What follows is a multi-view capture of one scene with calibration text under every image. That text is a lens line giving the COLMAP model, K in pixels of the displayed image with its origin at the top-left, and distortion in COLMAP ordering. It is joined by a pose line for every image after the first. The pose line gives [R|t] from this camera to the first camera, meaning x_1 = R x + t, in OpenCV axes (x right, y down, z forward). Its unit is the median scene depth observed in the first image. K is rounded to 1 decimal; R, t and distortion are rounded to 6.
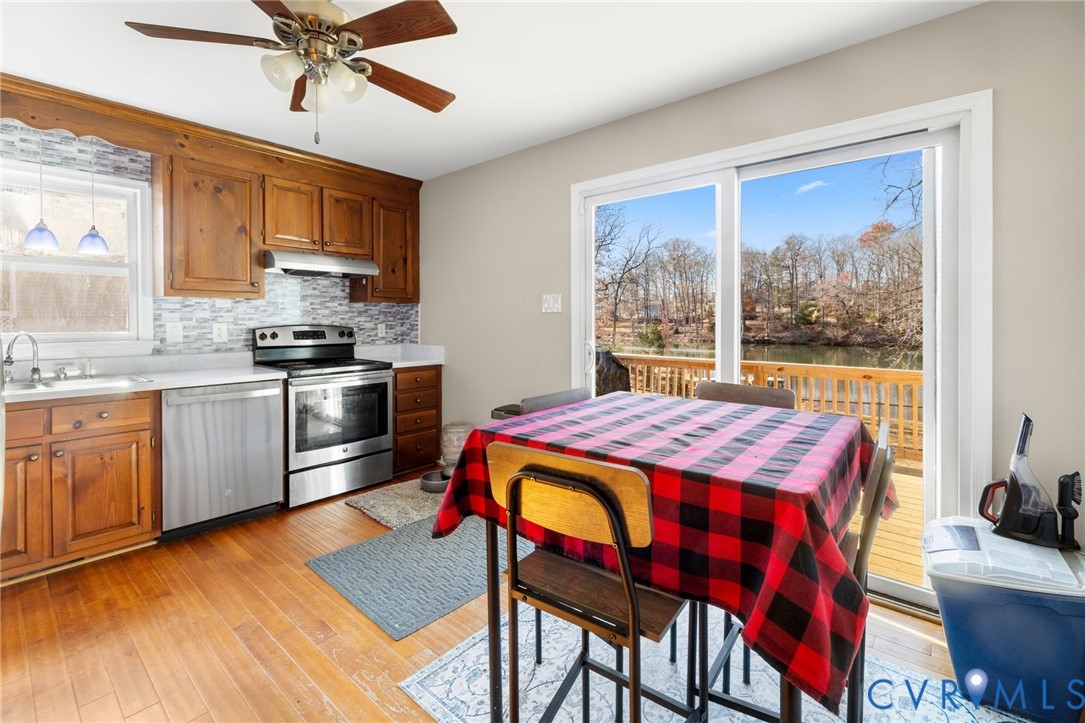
lens RADIAL K [[479.8, 0, 536.3], [0, 479.8, 323.4], [0, 0, 1]] dist [-0.003479, 0.001755]
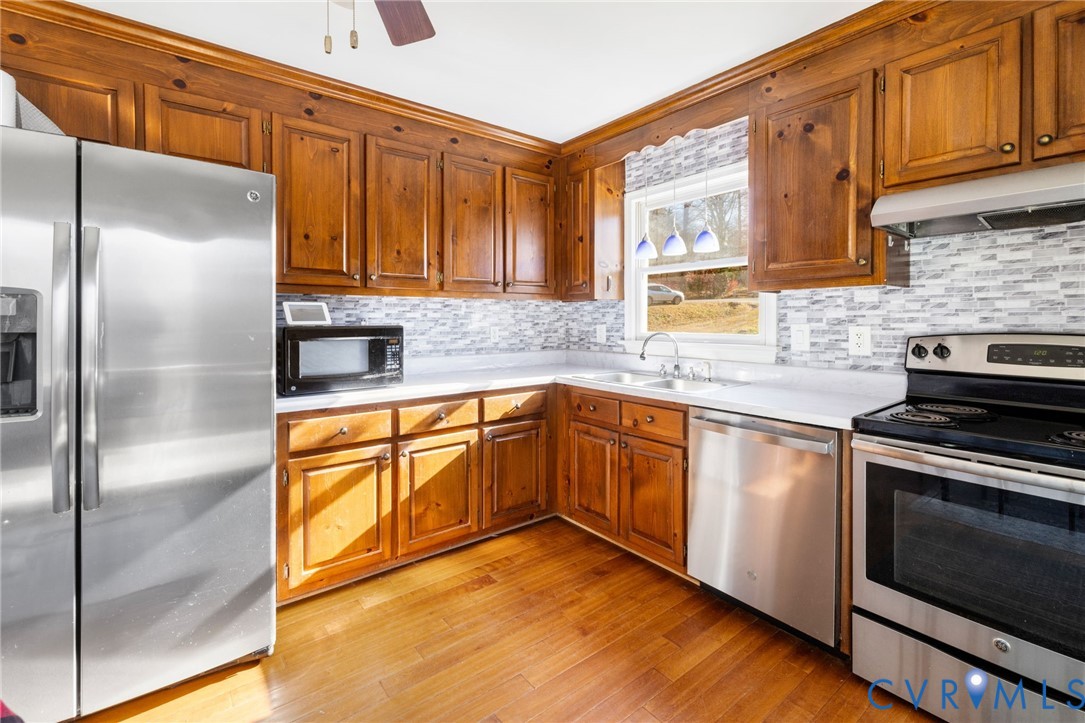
lens RADIAL K [[479.8, 0, 541.2], [0, 479.8, 326.4], [0, 0, 1]] dist [-0.003479, 0.001755]
pose [[-0.189344, 0.017019, -0.981763, 0.064671], [-0.004502, 0.999824, 0.018200, -0.010059], [0.981901, 0.007866, -0.189234, 0.683997]]
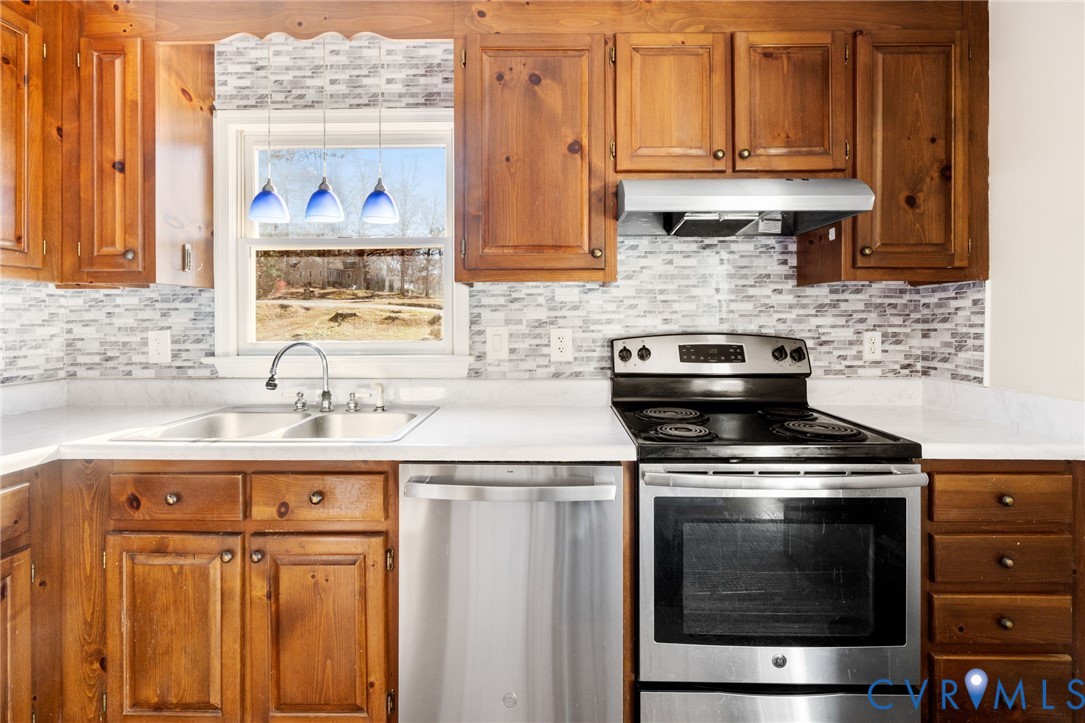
lens RADIAL K [[479.8, 0, 545.4], [0, 479.8, 321.8], [0, 0, 1]] dist [-0.003479, 0.001755]
pose [[0.646220, 0.001110, -0.763150, -0.223617], [-0.004830, 0.999985, -0.002636, -0.006992], [0.763136, 0.005389, 0.646216, 0.597787]]
